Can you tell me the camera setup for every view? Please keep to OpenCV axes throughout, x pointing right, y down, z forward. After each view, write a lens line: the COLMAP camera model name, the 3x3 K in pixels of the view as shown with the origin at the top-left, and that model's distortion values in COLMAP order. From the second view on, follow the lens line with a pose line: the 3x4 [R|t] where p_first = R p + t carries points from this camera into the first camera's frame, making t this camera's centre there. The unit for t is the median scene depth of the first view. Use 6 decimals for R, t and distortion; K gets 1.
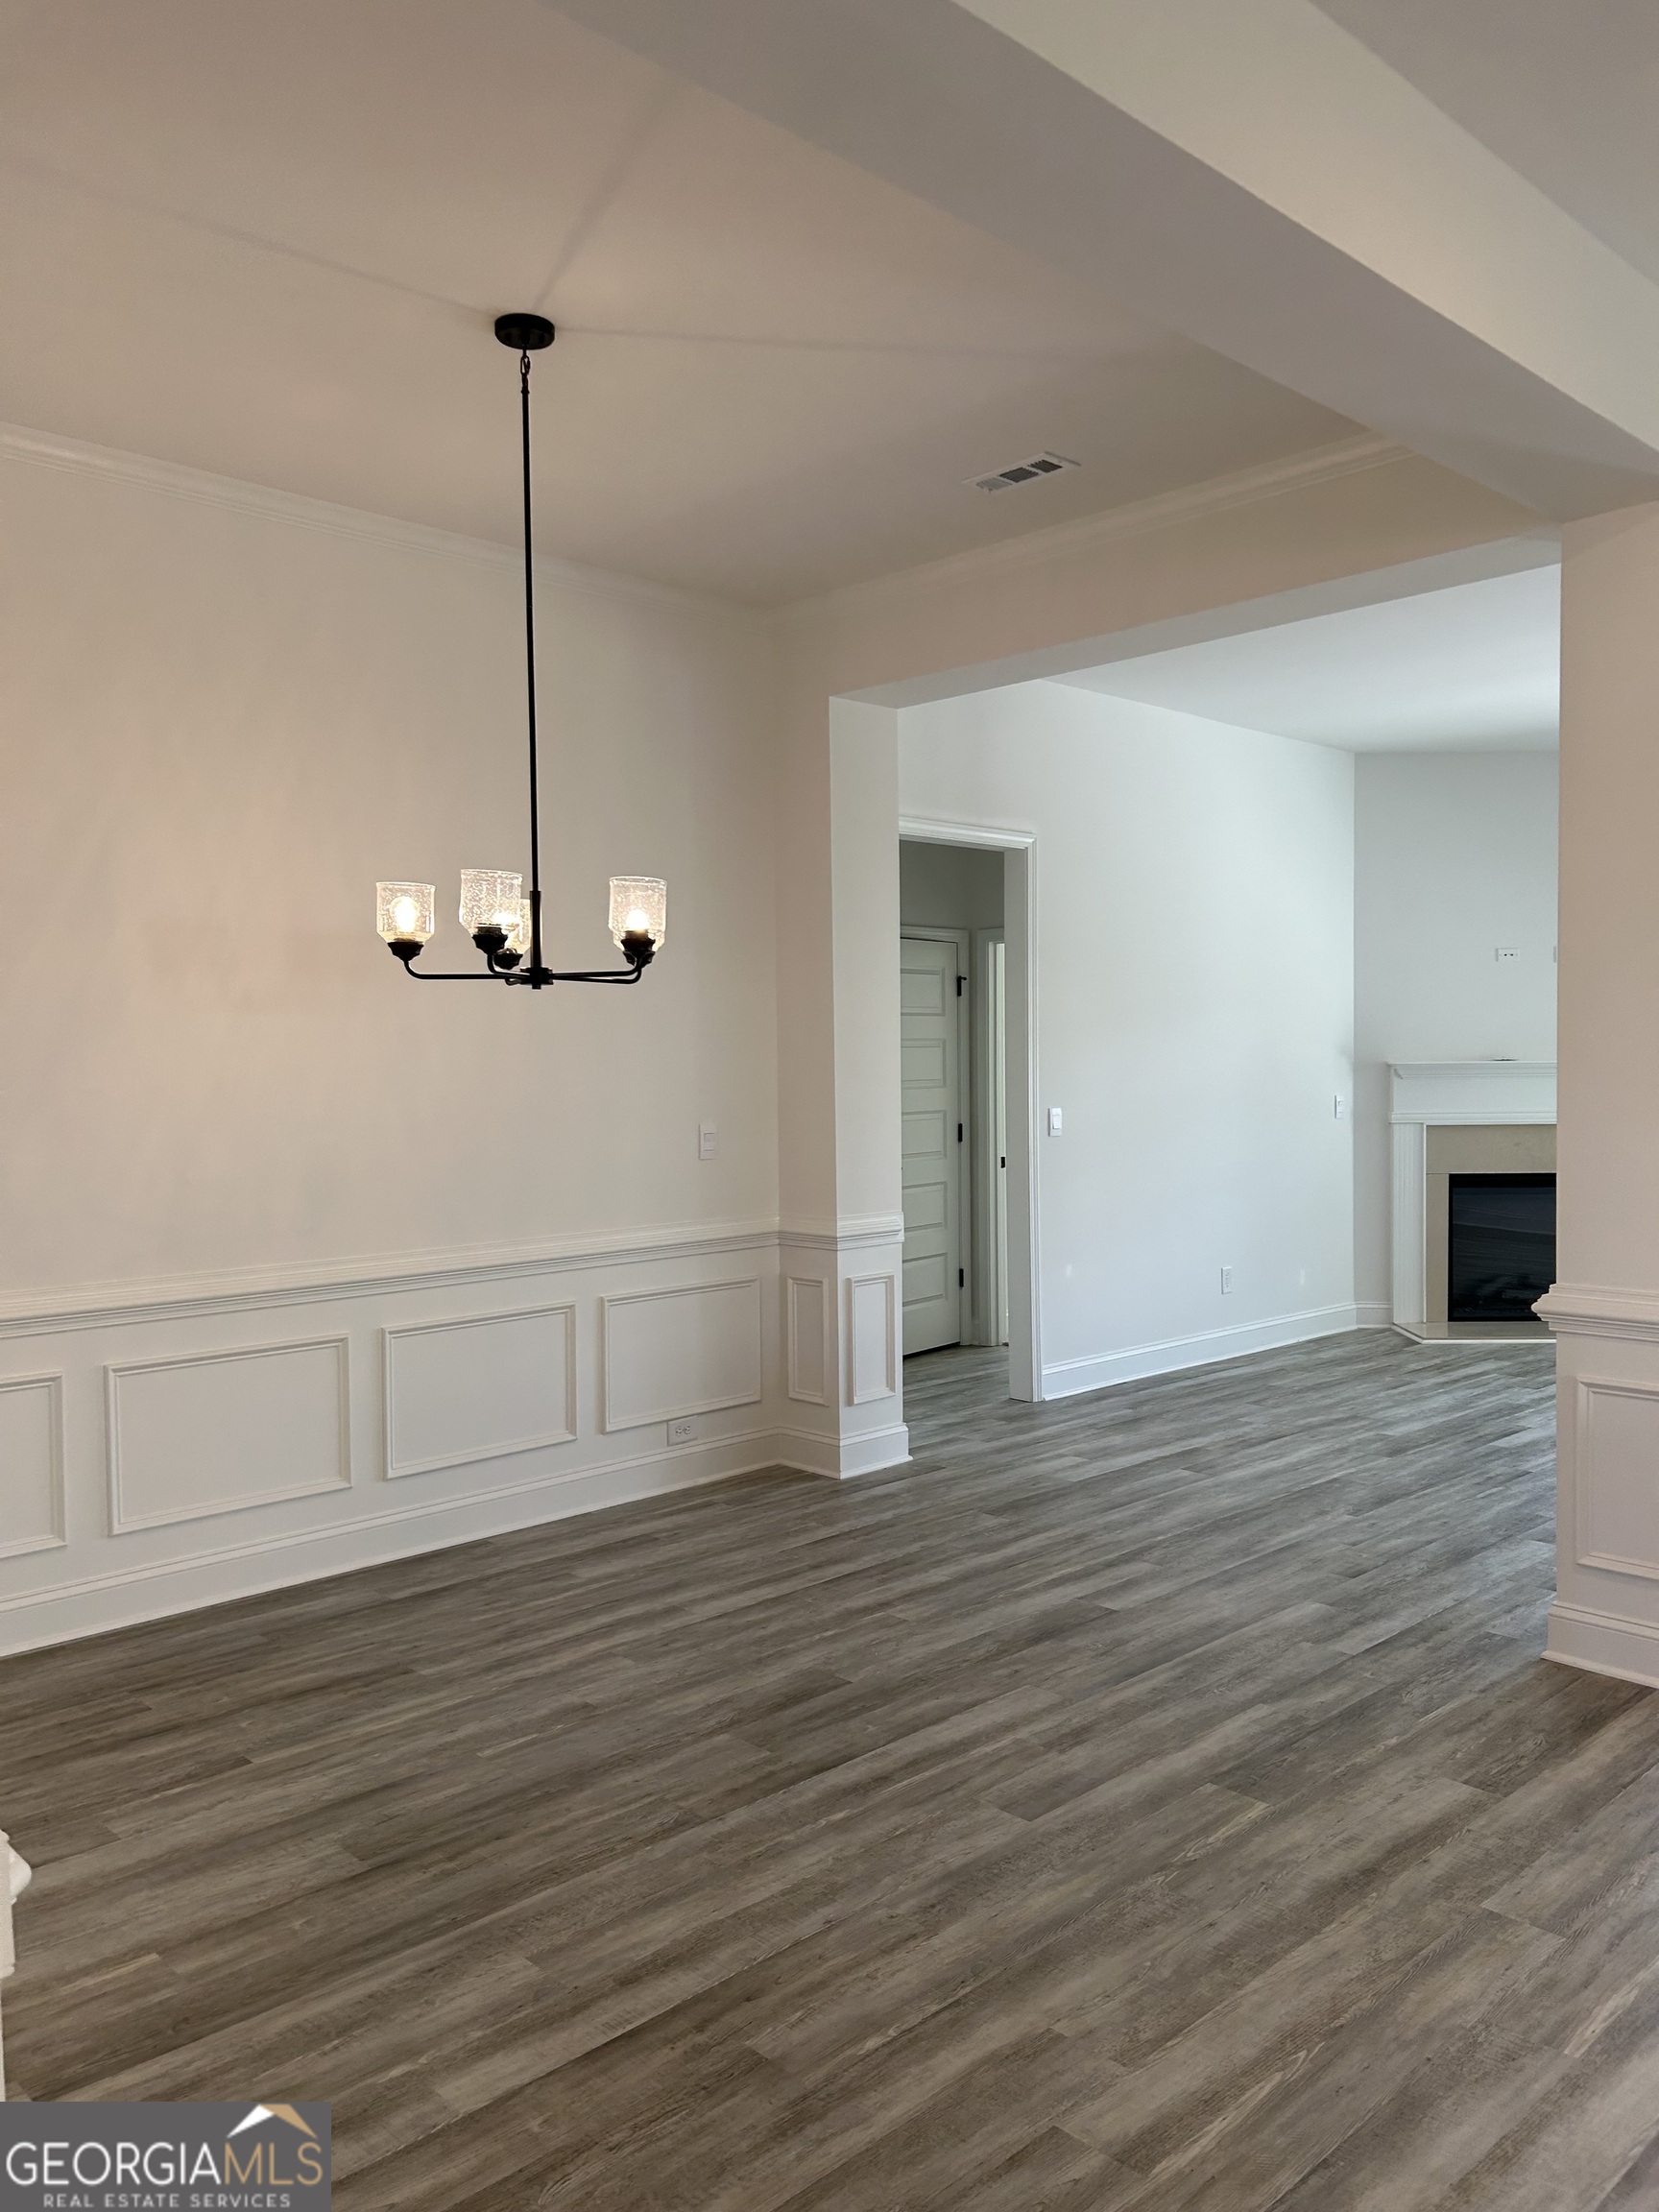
lens RADIAL K [[1679.7, 0, 834.4], [0, 1679.7, 1085.1], [0, 0, 1]] dist [0.045250, -0.004515]
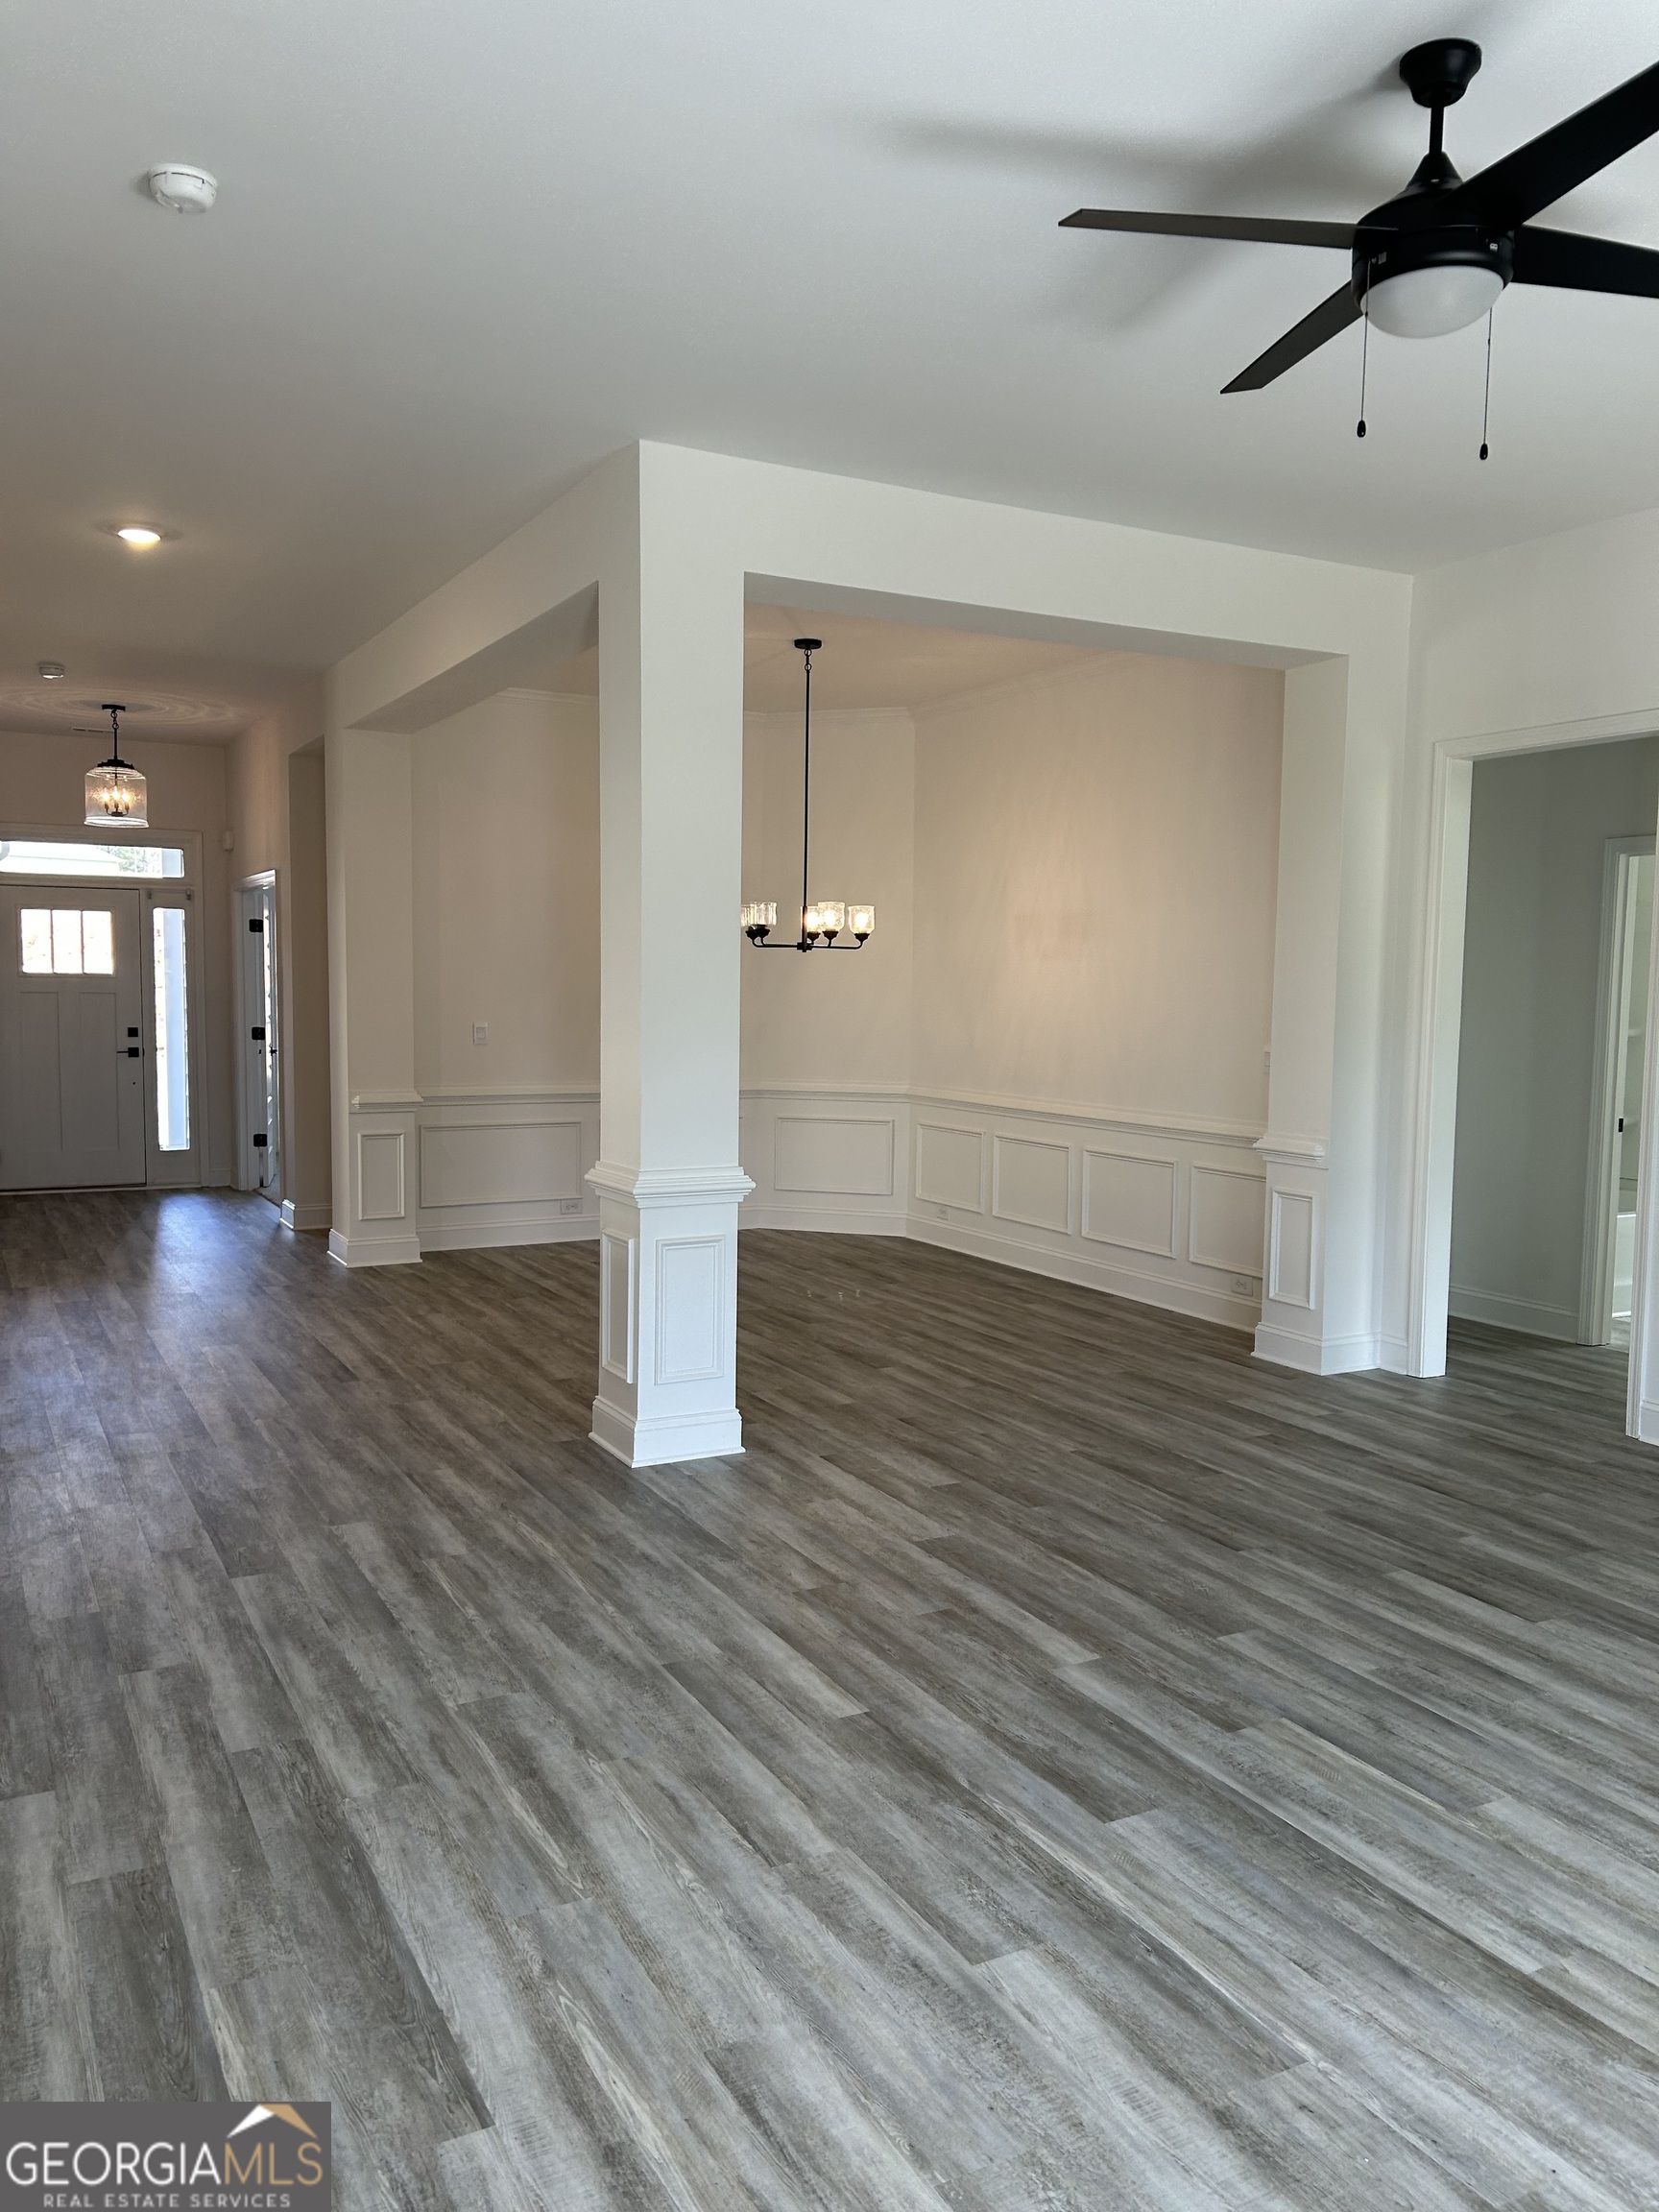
lens RADIAL K [[1679.7, 0, 838.1], [0, 1679.7, 1106.0], [0, 0, 1]] dist [0.045250, -0.004515]
pose [[-0.293223, 0.073625, -0.953205, 1.336246], [-0.025478, 0.996074, 0.084773, -0.031872], [0.955704, 0.049143, -0.290197, 1.192764]]
